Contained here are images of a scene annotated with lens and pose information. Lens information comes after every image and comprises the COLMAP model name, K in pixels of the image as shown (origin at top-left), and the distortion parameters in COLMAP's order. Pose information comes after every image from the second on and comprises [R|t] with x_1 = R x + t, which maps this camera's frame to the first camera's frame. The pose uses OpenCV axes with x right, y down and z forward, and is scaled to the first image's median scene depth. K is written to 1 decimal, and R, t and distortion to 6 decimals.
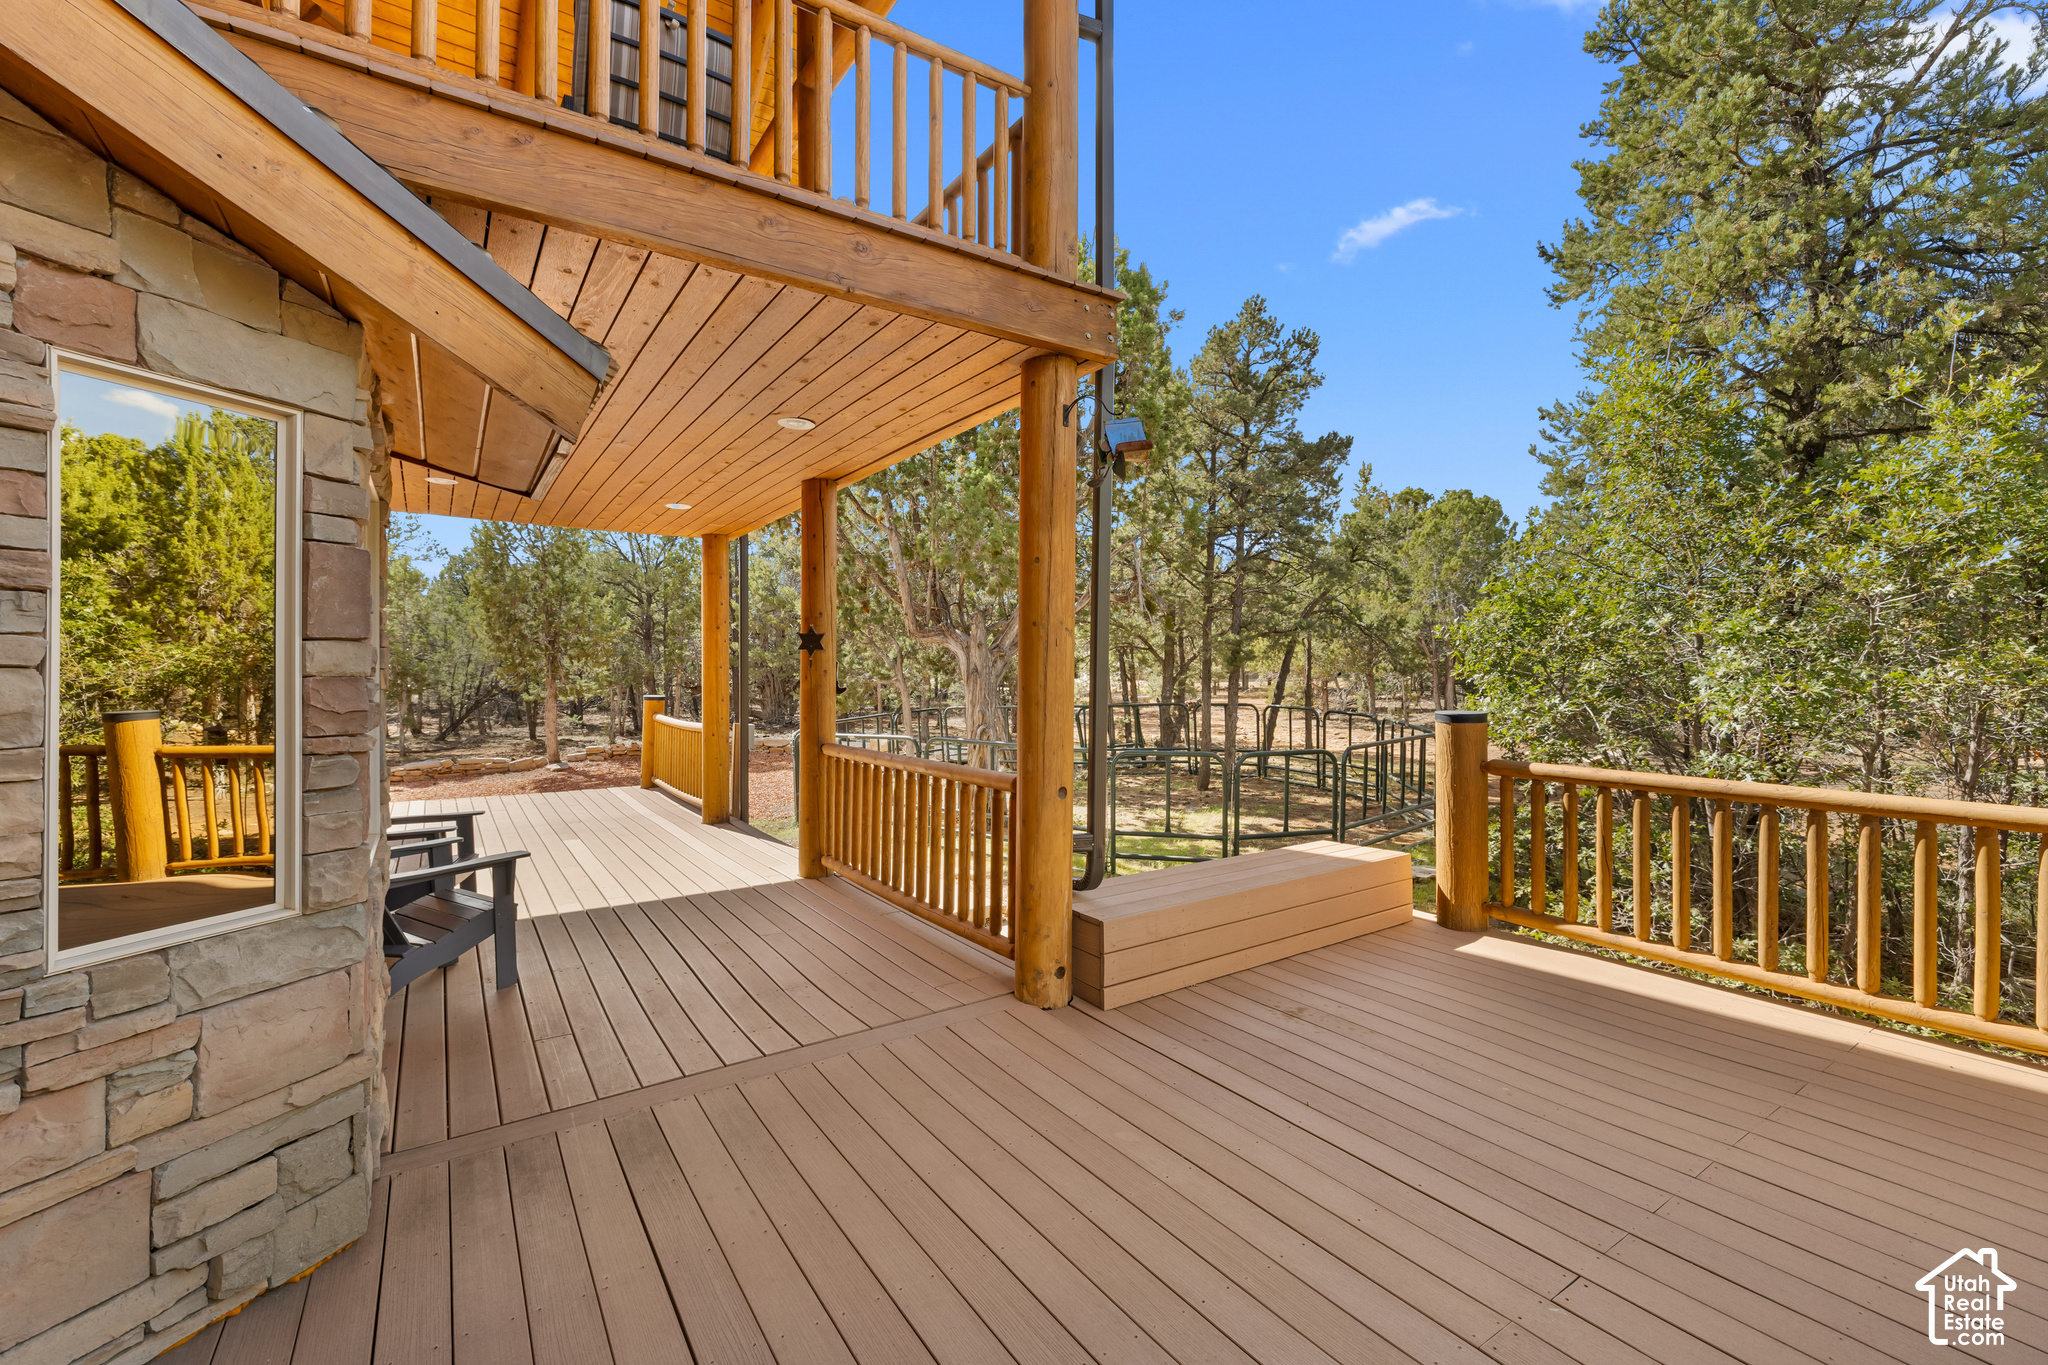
lens RADIAL K [[872.4, 0, 1023.3], [0, 872.4, 682.5], [0, 0, 1]] dist [0.002171, 0.000264]
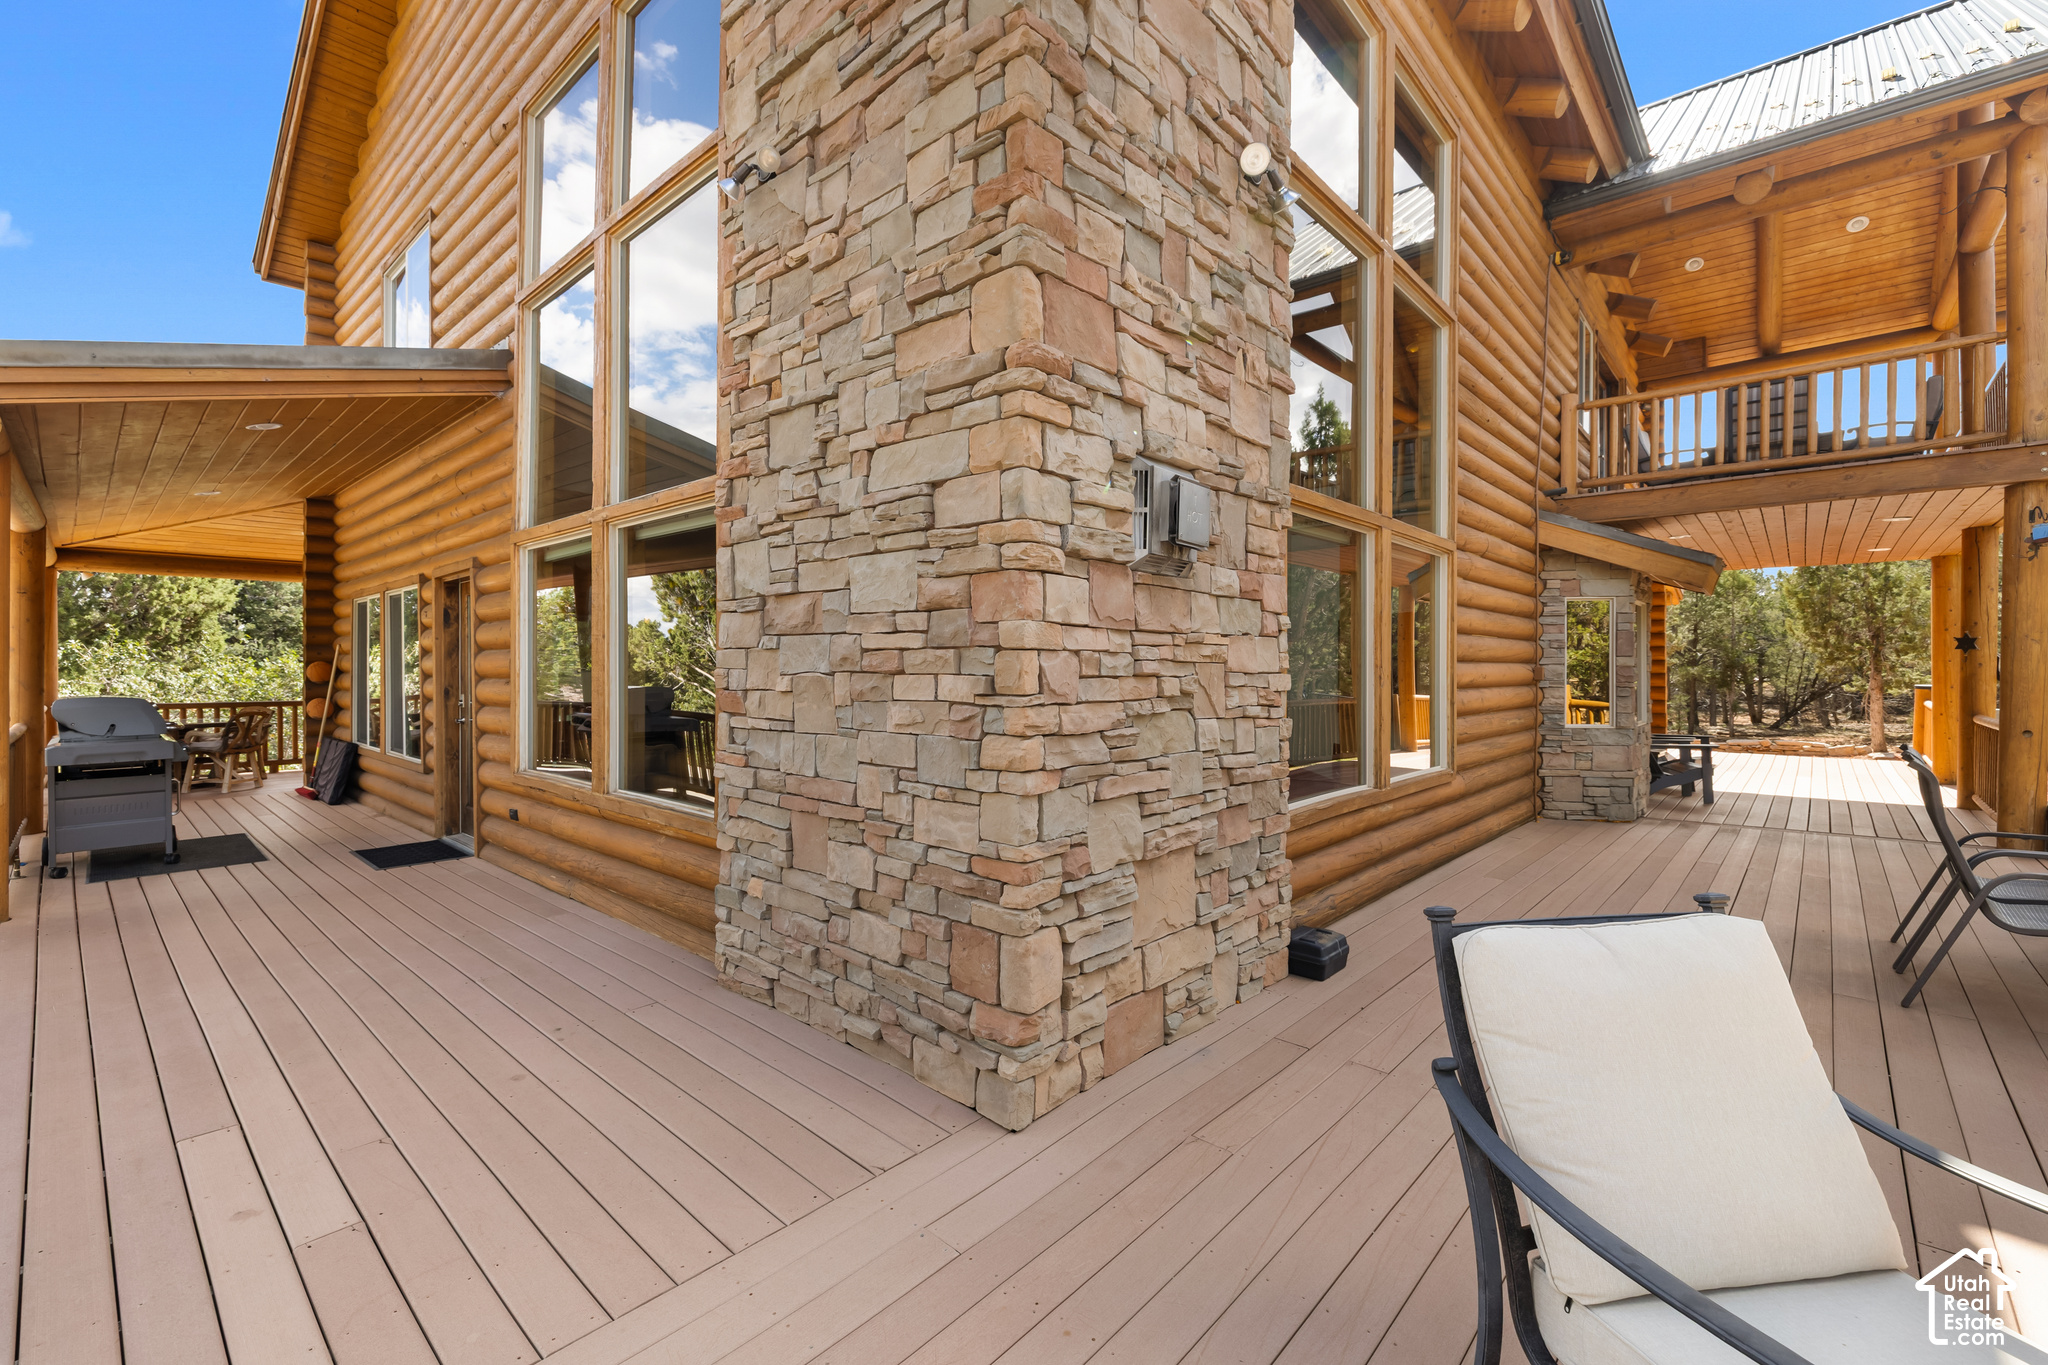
lens RADIAL K [[872.4, 0, 1020.7], [0, 872.4, 676.2], [0, 0, 1]] dist [0.002171, 0.000264]
pose [[0.244476, 0.014875, -0.969541, 0.218402], [-0.013886, 0.999834, 0.011838, 0.003604], [0.969556, 0.010569, 0.244642, -0.240681]]
